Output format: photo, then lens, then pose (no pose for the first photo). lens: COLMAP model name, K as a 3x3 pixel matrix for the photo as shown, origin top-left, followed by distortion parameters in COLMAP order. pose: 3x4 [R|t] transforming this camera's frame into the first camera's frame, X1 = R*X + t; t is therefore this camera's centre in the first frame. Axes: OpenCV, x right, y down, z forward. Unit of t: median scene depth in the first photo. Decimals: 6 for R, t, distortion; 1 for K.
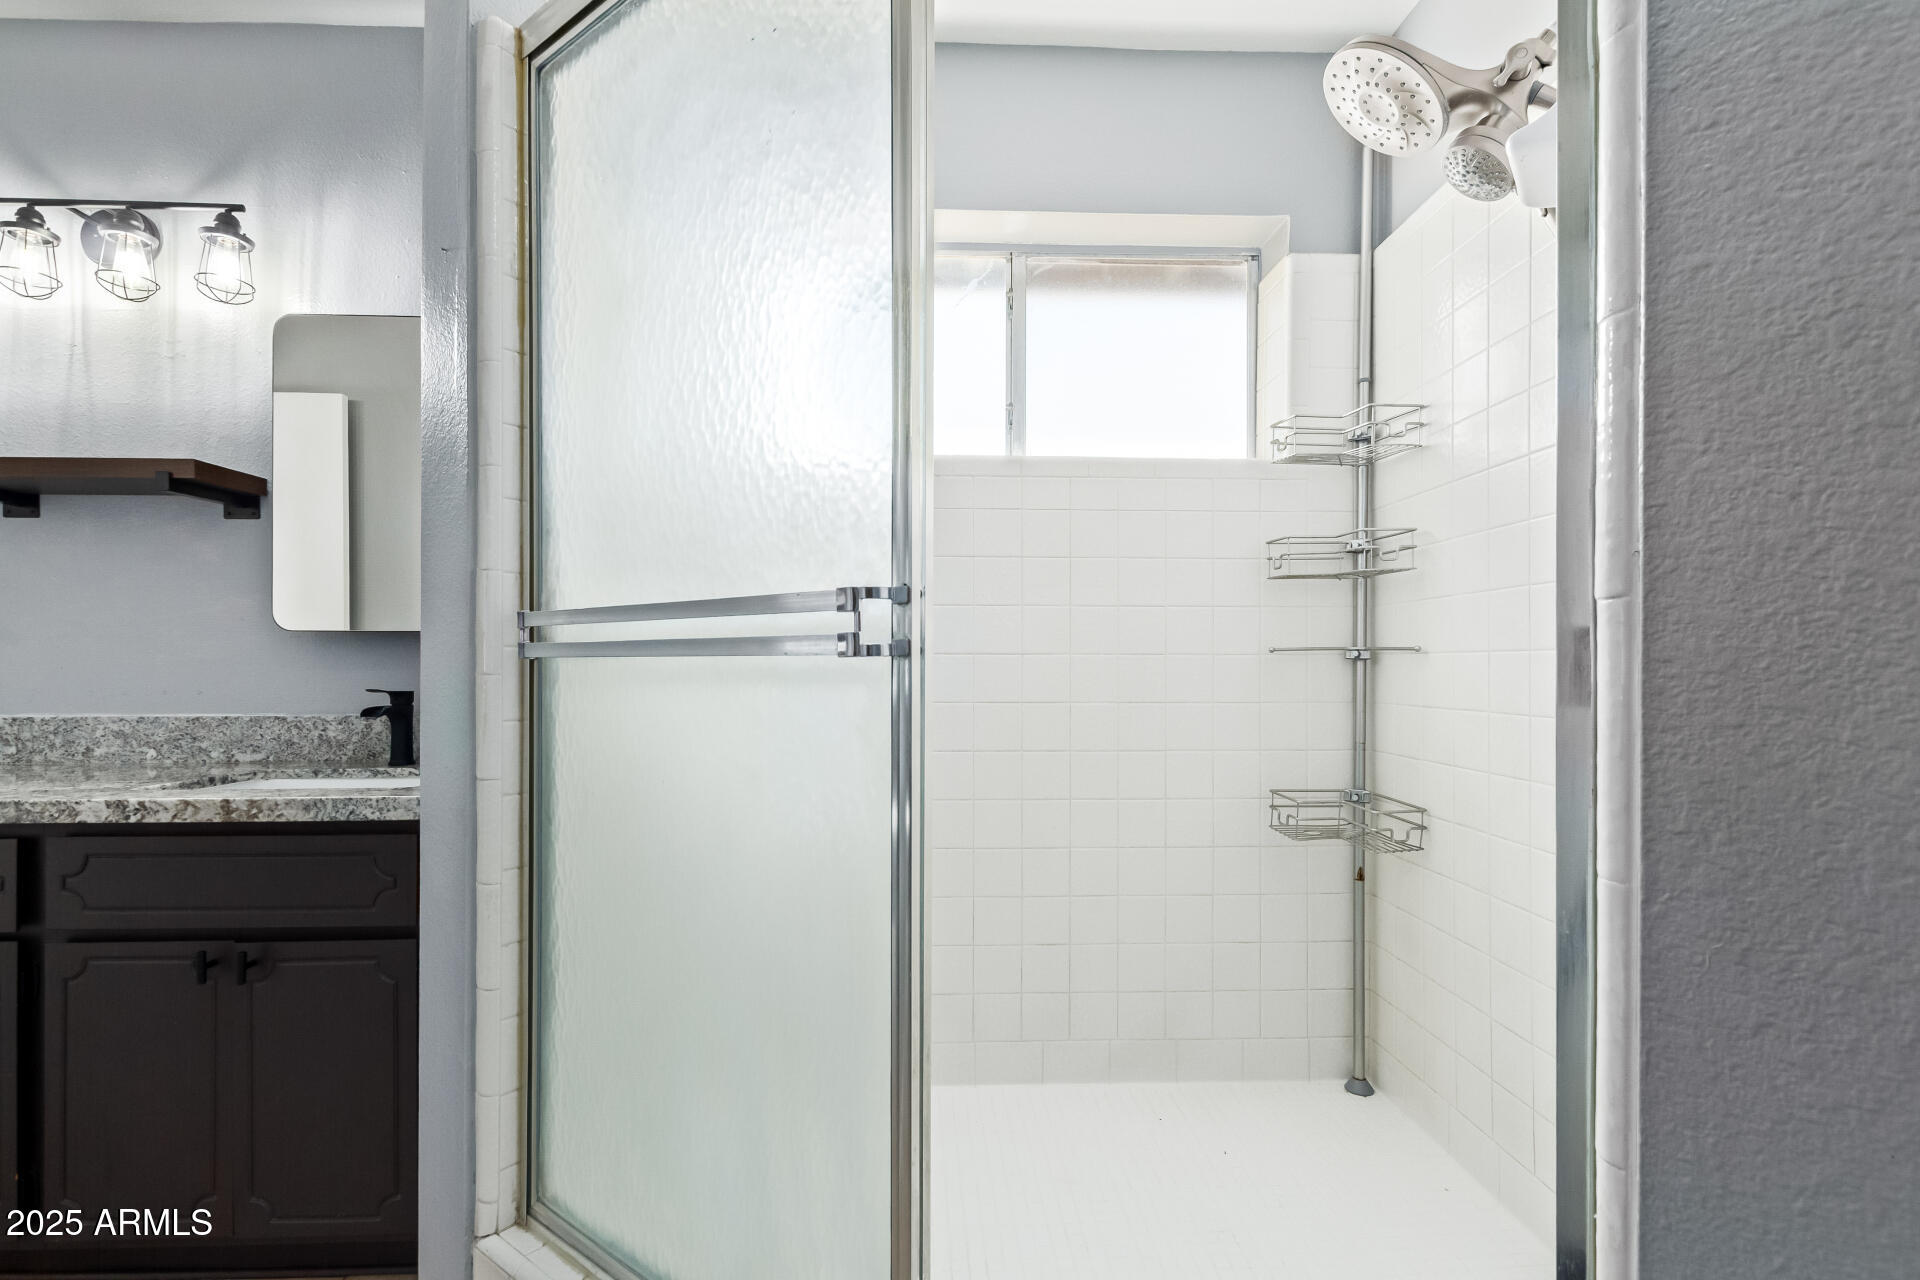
lens RADIAL K [[897.5, 0, 1001.8], [0, 897.5, 670.8], [0, 0, 1]] dist [0.014853, -0.006599]
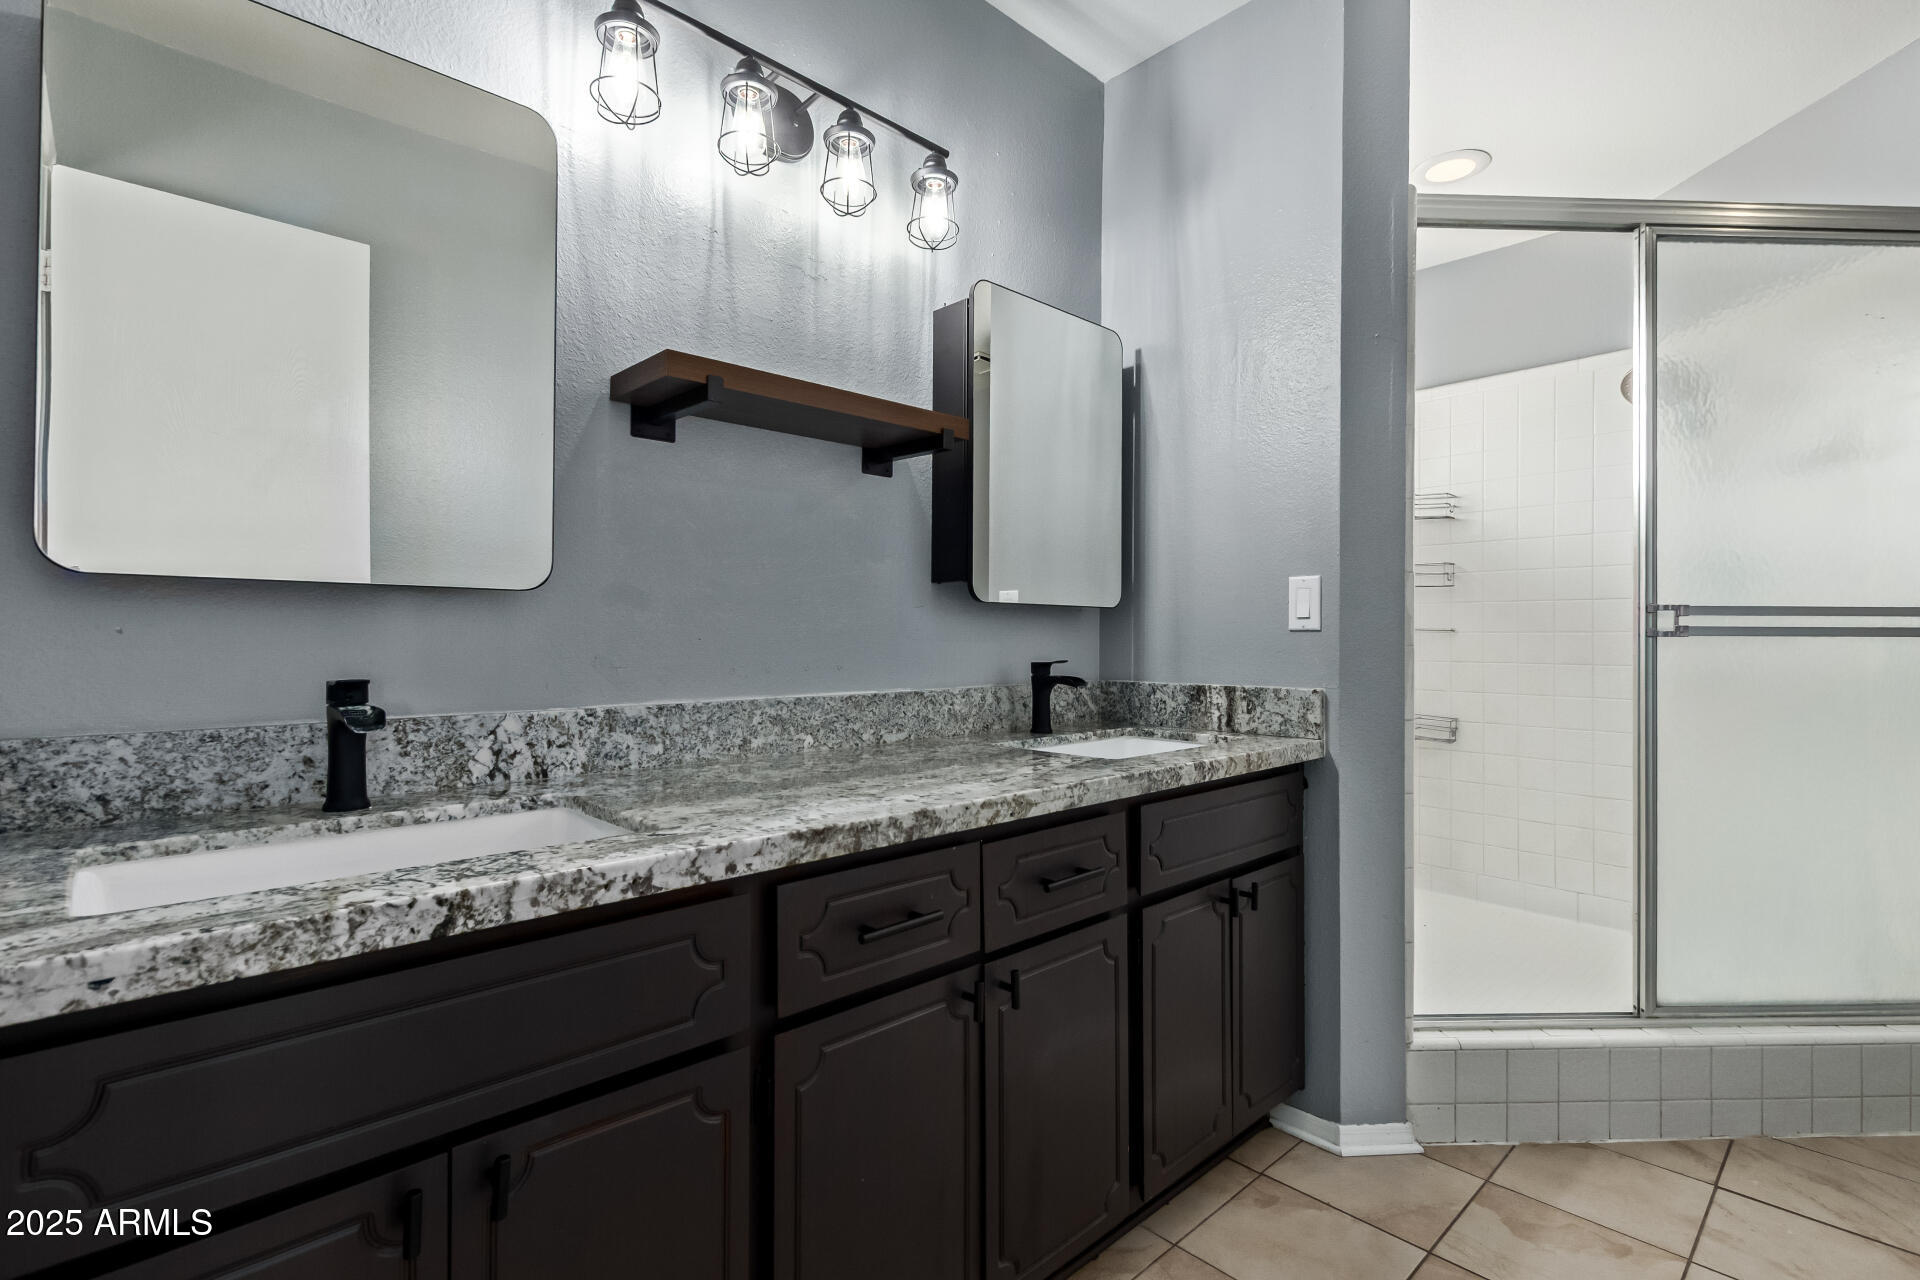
lens RADIAL K [[897.5, 0, 966.5], [0, 897.5, 638.5], [0, 0, 1]] dist [0.014853, -0.006599]
pose [[0.752983, 0.002140, 0.658036, -1.386395], [-0.001294, 0.999998, -0.001771, -0.003259], [-0.658038, 0.000483, 0.752984, 0.266879]]
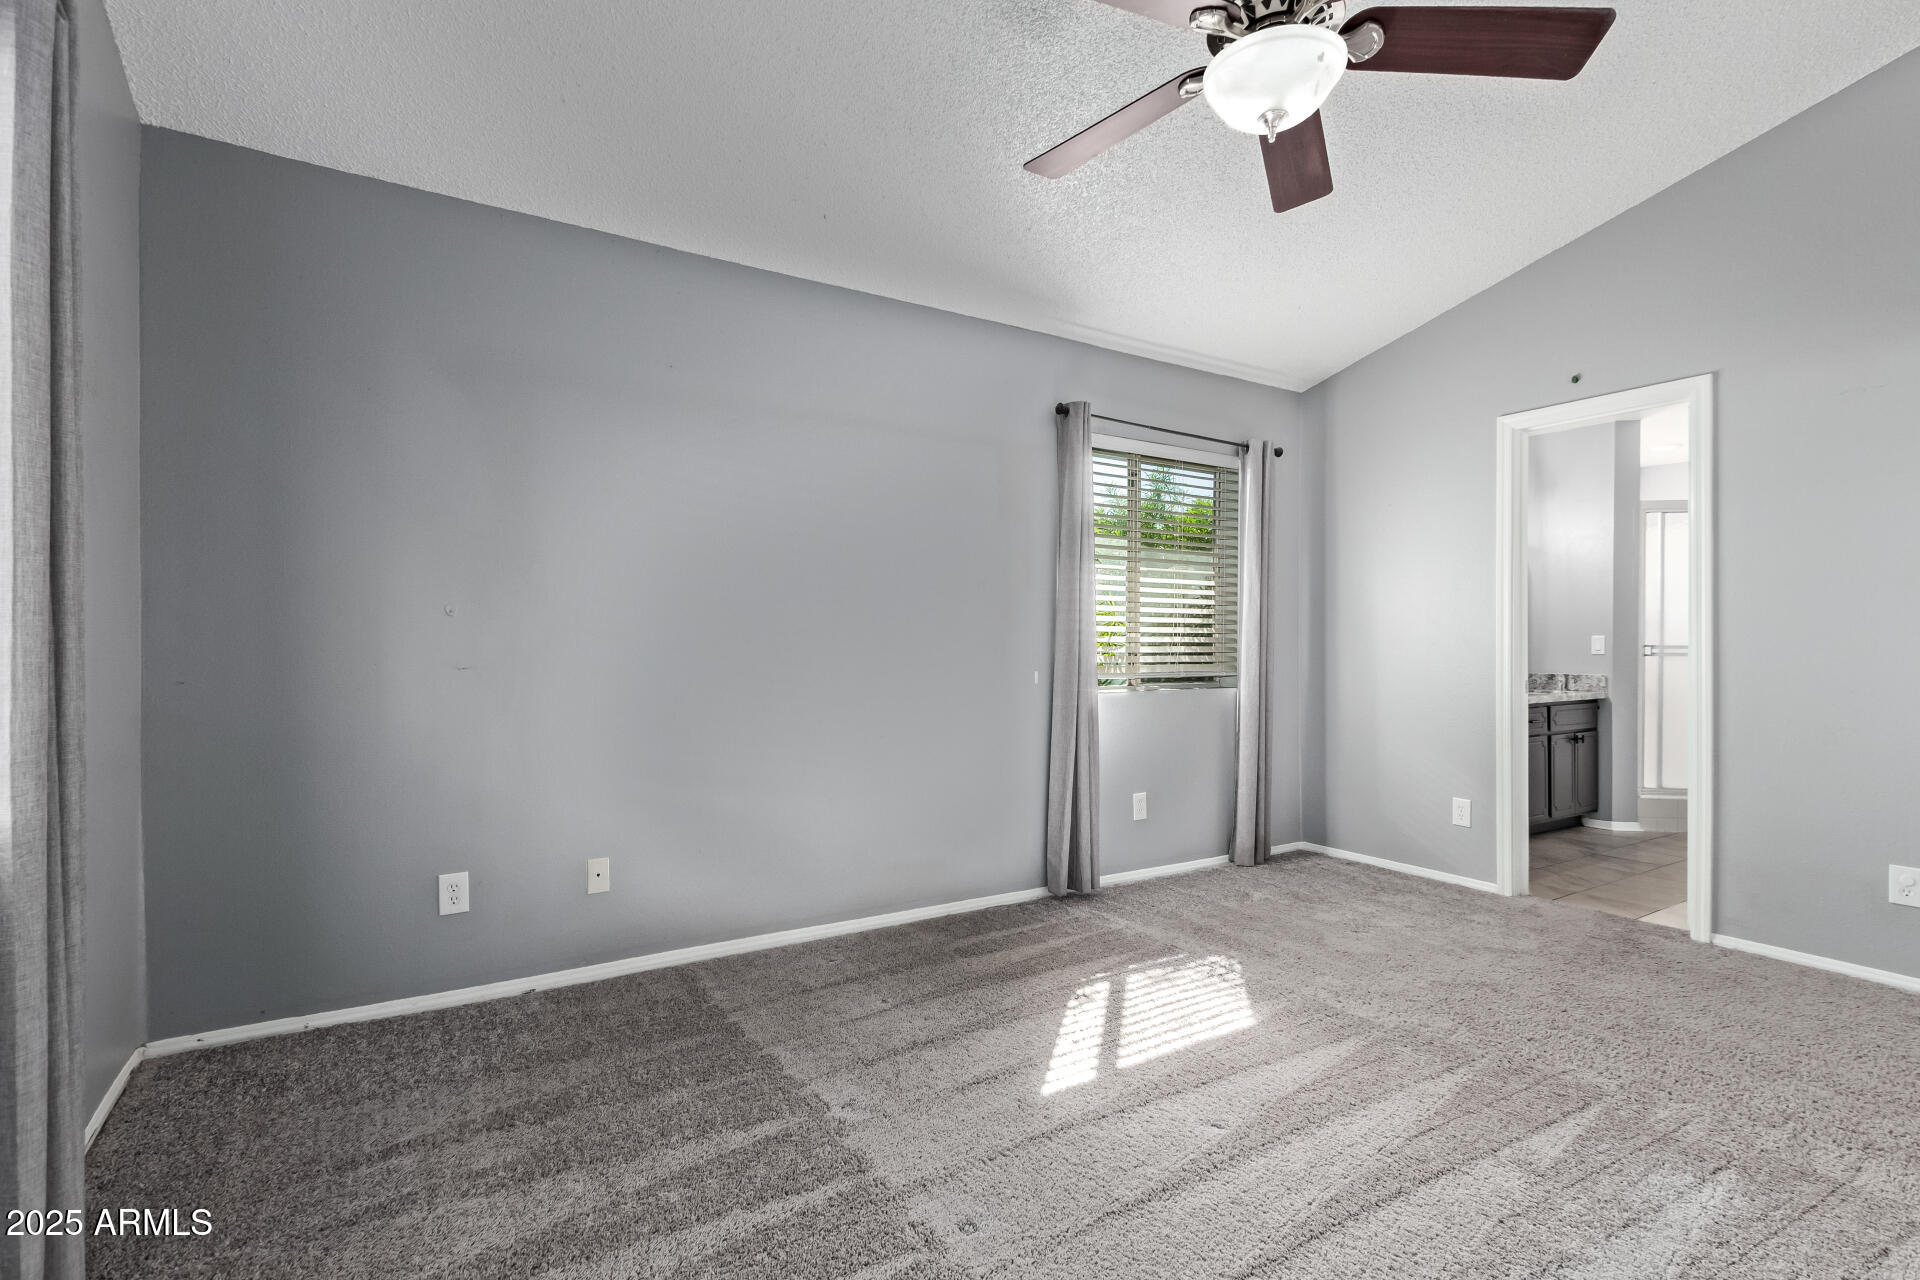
lens RADIAL K [[897.5, 0, 955.9], [0, 897.5, 644.7], [0, 0, 1]] dist [0.014853, -0.006599]
pose [[0.870194, 0.004091, 0.492692, -3.583604], [-0.006728, 0.999971, 0.003579, -0.040675], [-0.492663, -0.006429, 0.870196, -0.694582]]
